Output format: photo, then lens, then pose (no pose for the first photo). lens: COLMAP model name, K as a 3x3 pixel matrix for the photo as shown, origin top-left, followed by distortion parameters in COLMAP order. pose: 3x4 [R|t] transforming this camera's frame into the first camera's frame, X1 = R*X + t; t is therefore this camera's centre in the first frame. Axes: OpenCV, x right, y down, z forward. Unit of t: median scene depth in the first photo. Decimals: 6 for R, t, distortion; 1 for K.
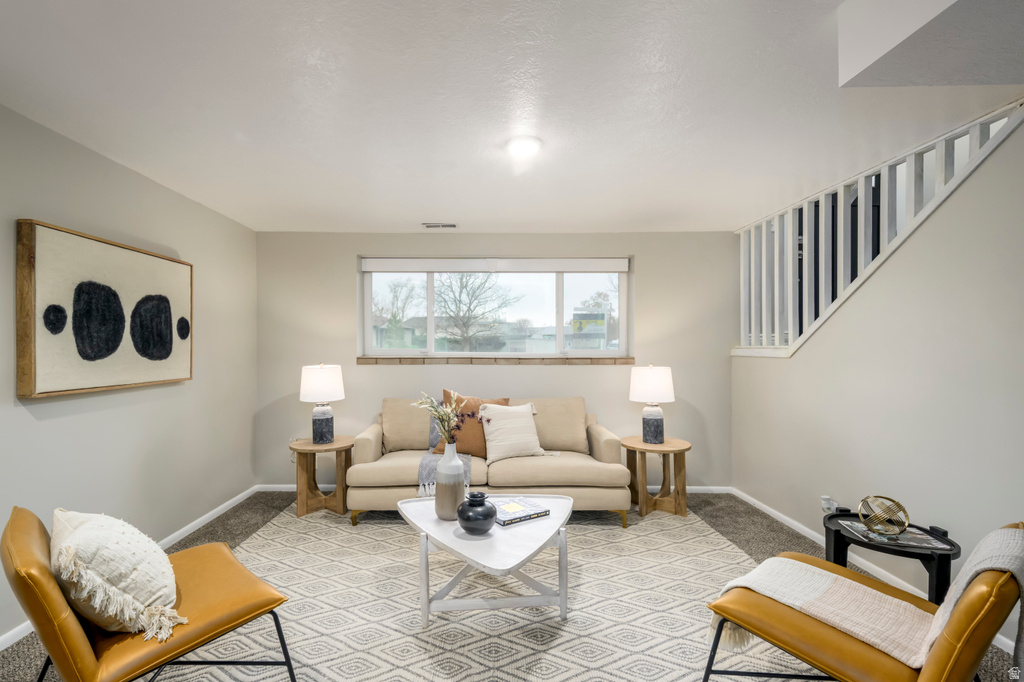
lens RADIAL K [[460.2, 0, 479.1], [0, 460.2, 353.5], [0, 0, 1]] dist [0.011519, 0.000039]
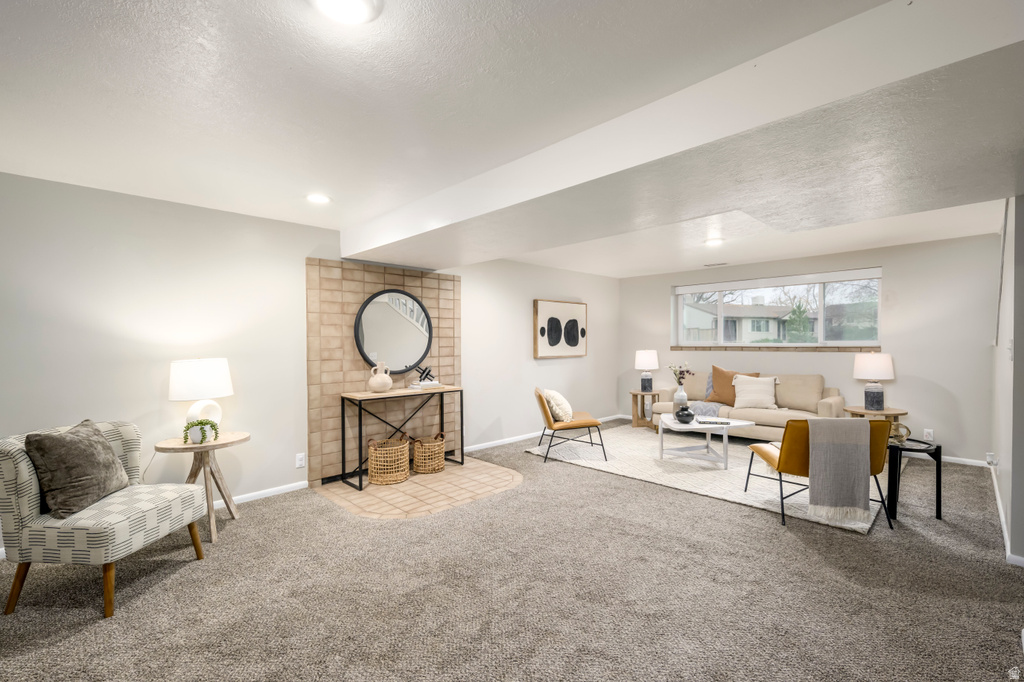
lens RADIAL K [[447.7, 0, 515.2], [0, 447.7, 349.1], [0, 0, 1]] dist [0.012114, -0.000623]
pose [[0.713647, 0.005116, -0.700487, 0.566205], [-0.001322, 0.999981, 0.005957, 0.011207], [0.700504, -0.003325, 0.713640, -0.684526]]
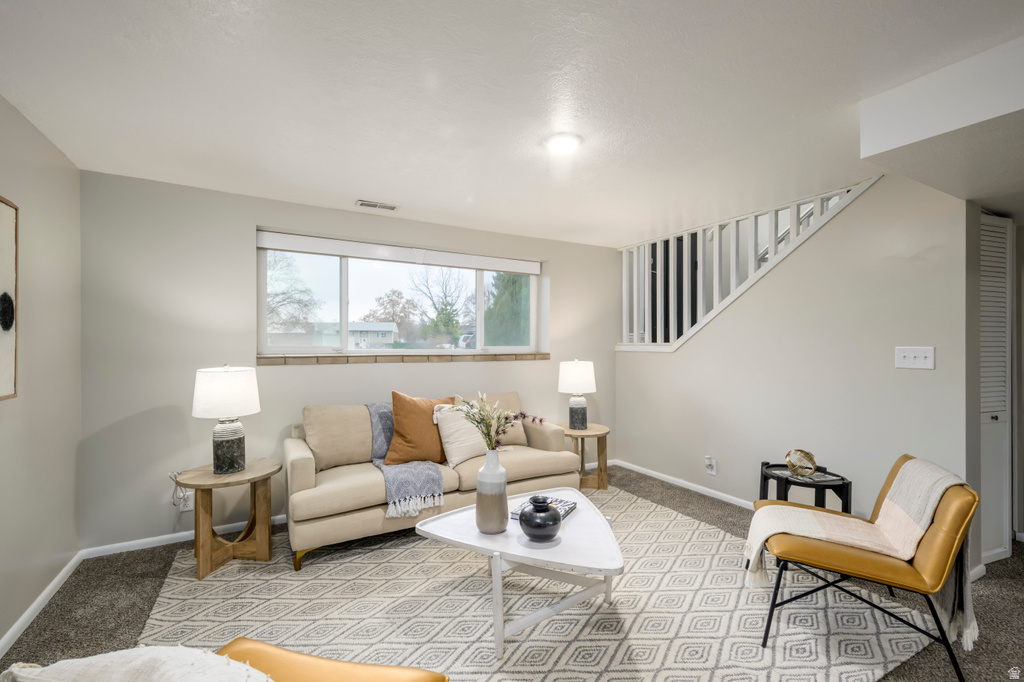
lens RADIAL K [[447.7, 0, 515.2], [0, 447.7, 349.1], [0, 0, 1]] dist [0.012114, -0.000623]
pose [[0.862130, -0.004905, 0.506663, -0.317791], [0.005217, 0.999986, 0.000804, -0.003160], [-0.506660, 0.001950, 0.862144, 0.139727]]
